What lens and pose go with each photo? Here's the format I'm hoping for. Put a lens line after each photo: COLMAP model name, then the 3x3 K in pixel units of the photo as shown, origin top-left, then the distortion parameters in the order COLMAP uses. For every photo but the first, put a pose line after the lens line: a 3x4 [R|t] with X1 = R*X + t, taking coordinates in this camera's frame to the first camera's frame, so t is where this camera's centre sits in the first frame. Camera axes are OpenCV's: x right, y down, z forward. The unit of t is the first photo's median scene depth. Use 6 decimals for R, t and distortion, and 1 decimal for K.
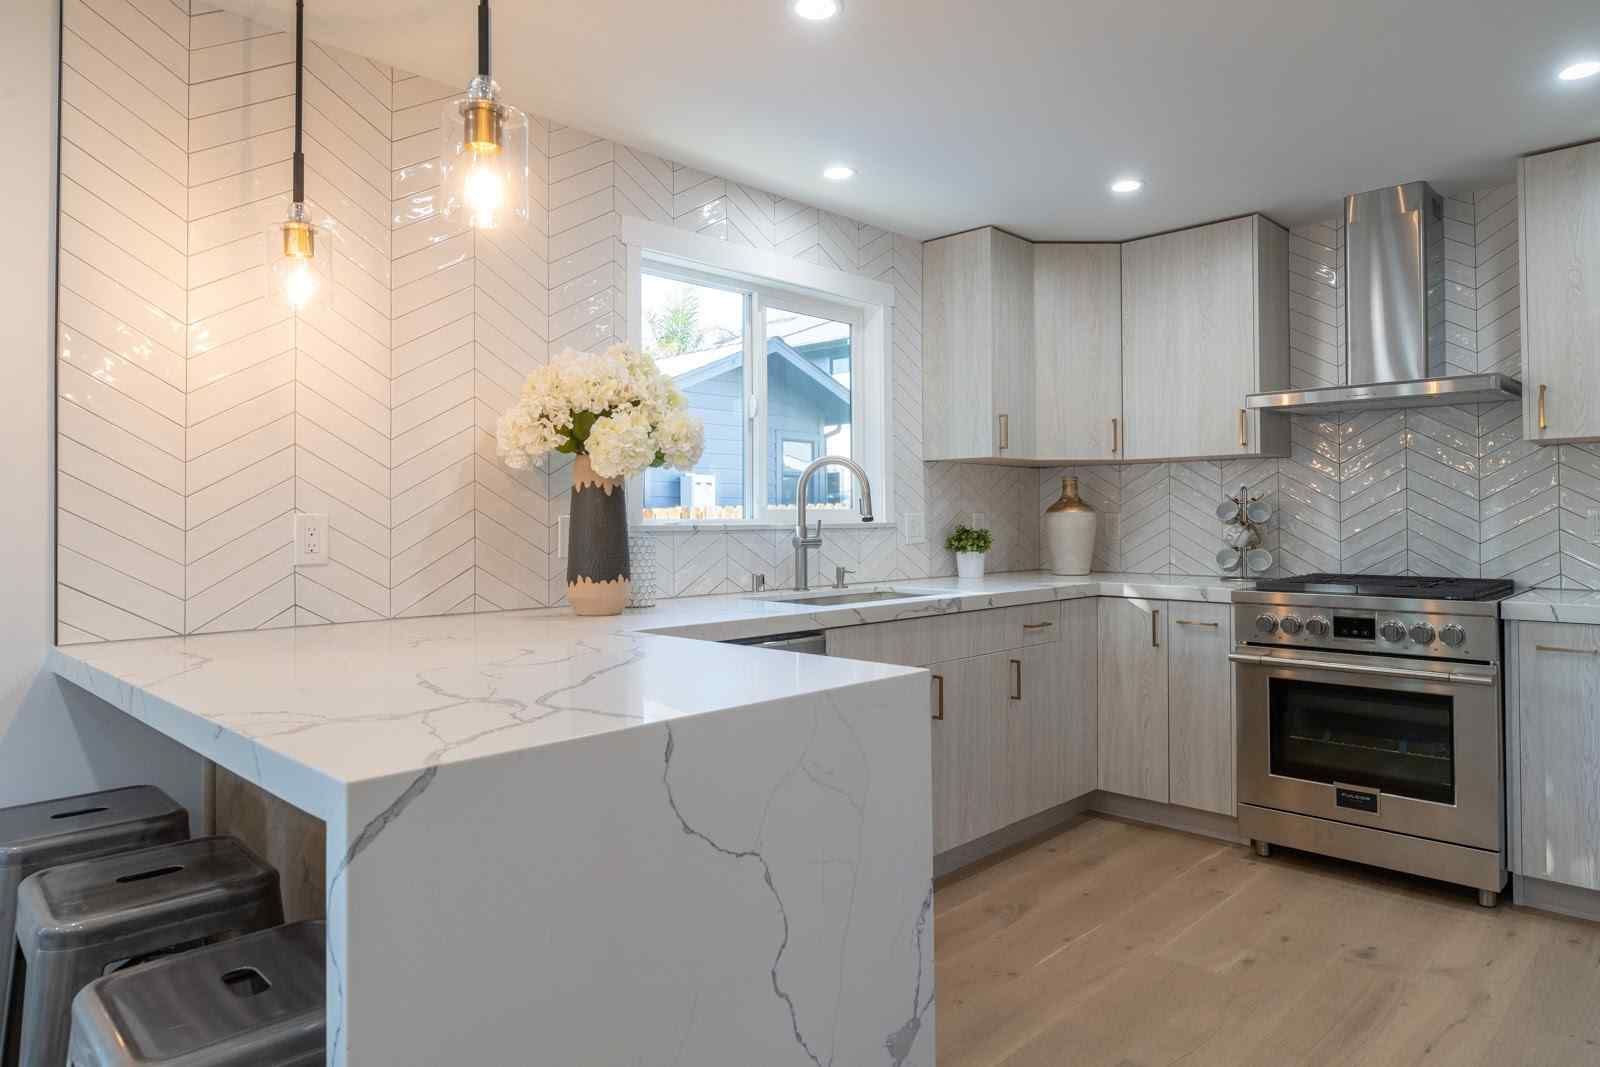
lens RADIAL K [[973.1, 0, 796.9], [0, 973.1, 525.3], [0, 0, 1]] dist [0.000589, -0.002313]
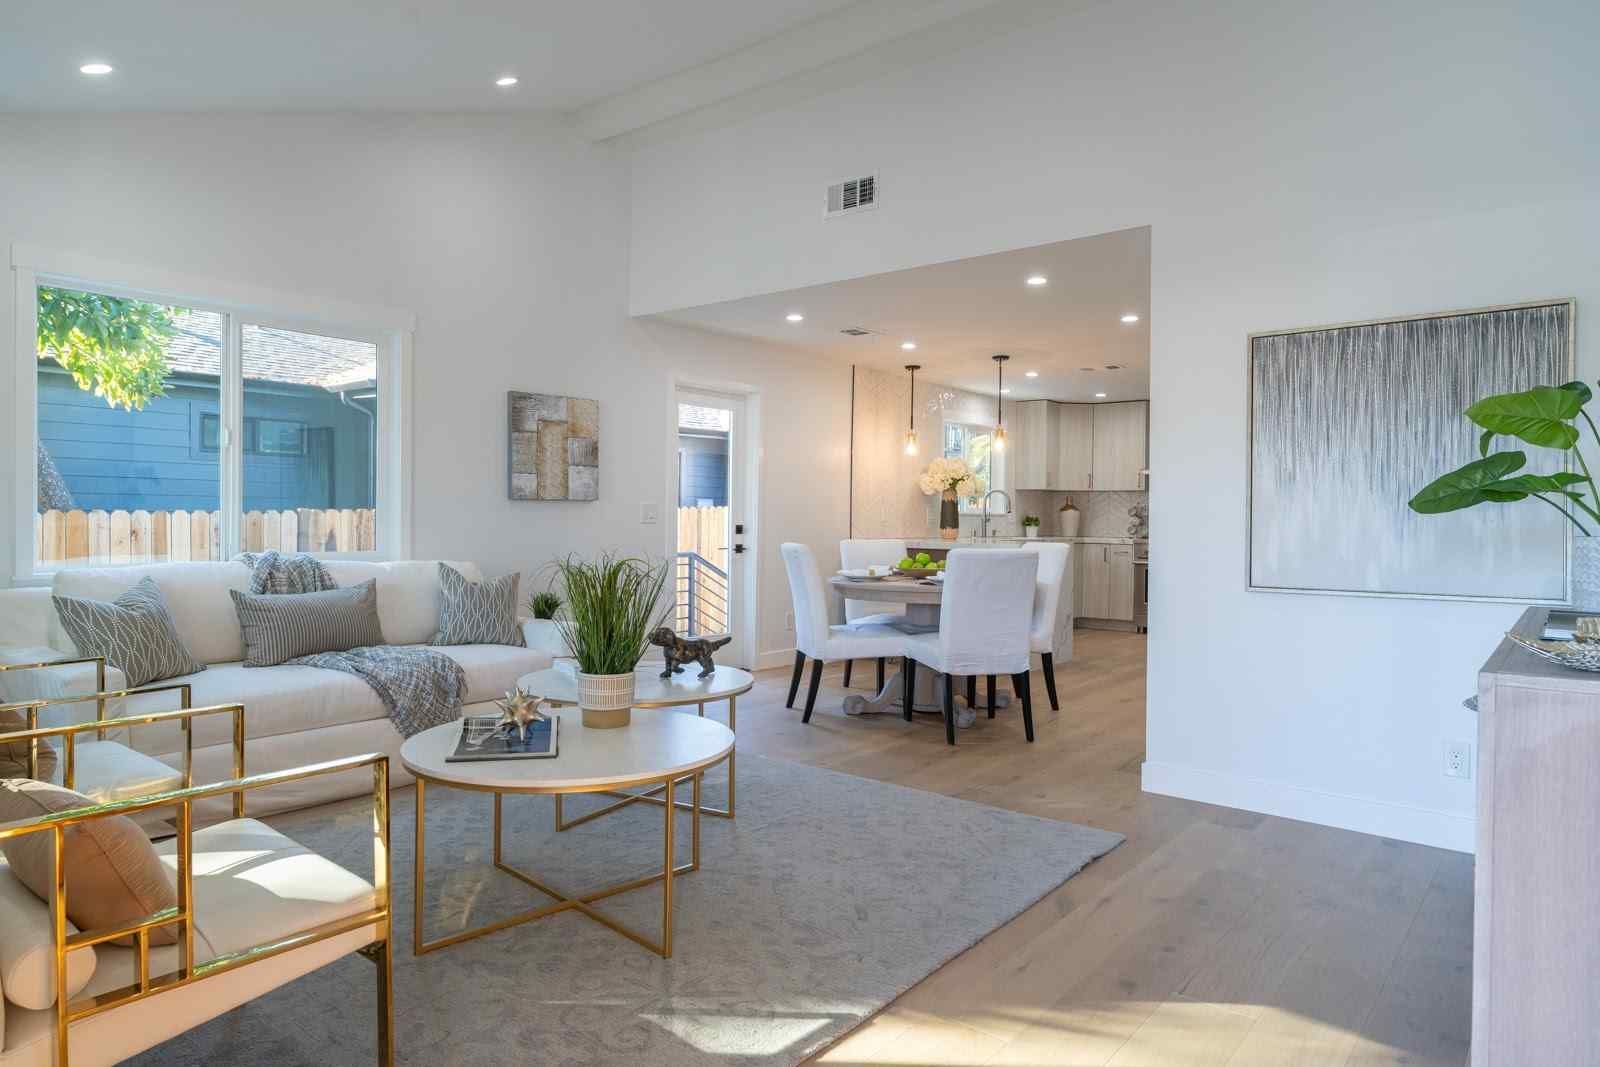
lens RADIAL K [[973.1, 0, 796.9], [0, 973.1, 525.3], [0, 0, 1]] dist [0.000589, -0.002313]
pose [[0.995239, 0.015656, 0.096199, -0.778838], [-0.015837, 0.999874, 0.001121, 0.037572], [-0.096169, -0.002639, 0.995362, -1.676517]]
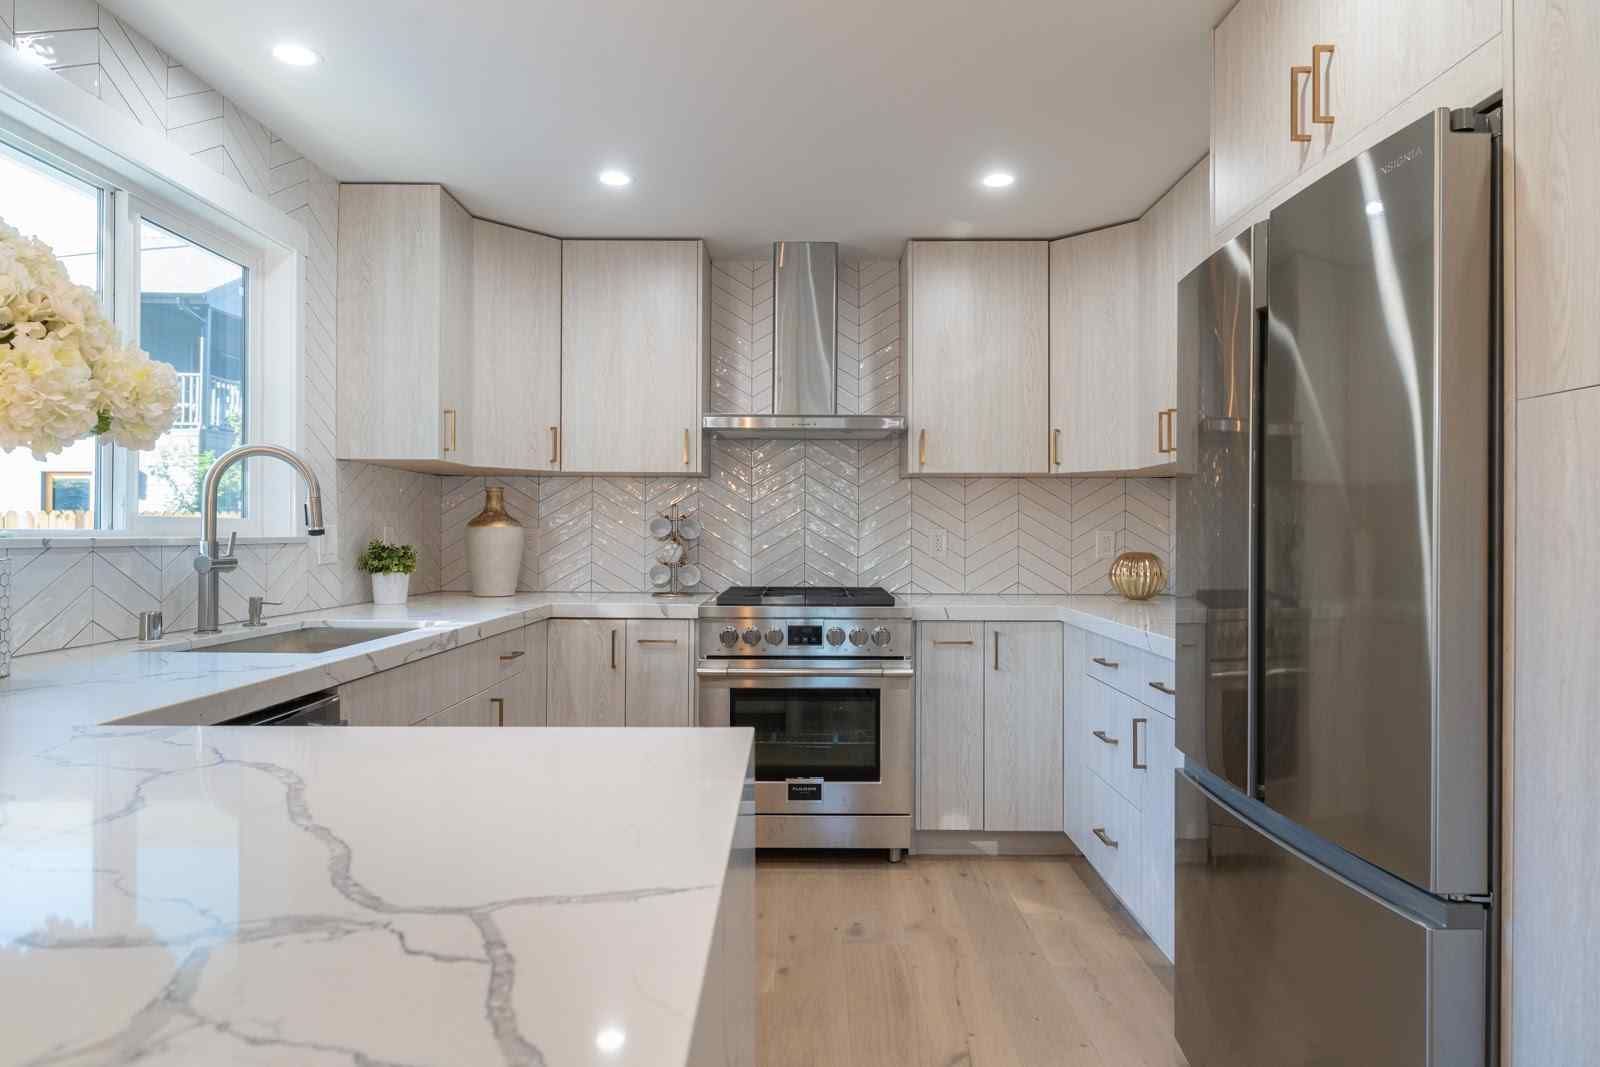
lens RADIAL K [[966.8, 0, 801.9], [0, 966.8, 542.4], [0, 0, 1]] dist [-0.001539, -0.001113]
pose [[0.712693, 0.002988, 0.701470, -0.175840], [-0.003677, 0.999993, -0.000524, 0.000757], [-0.701466, -0.002205, 0.712699, 0.201756]]
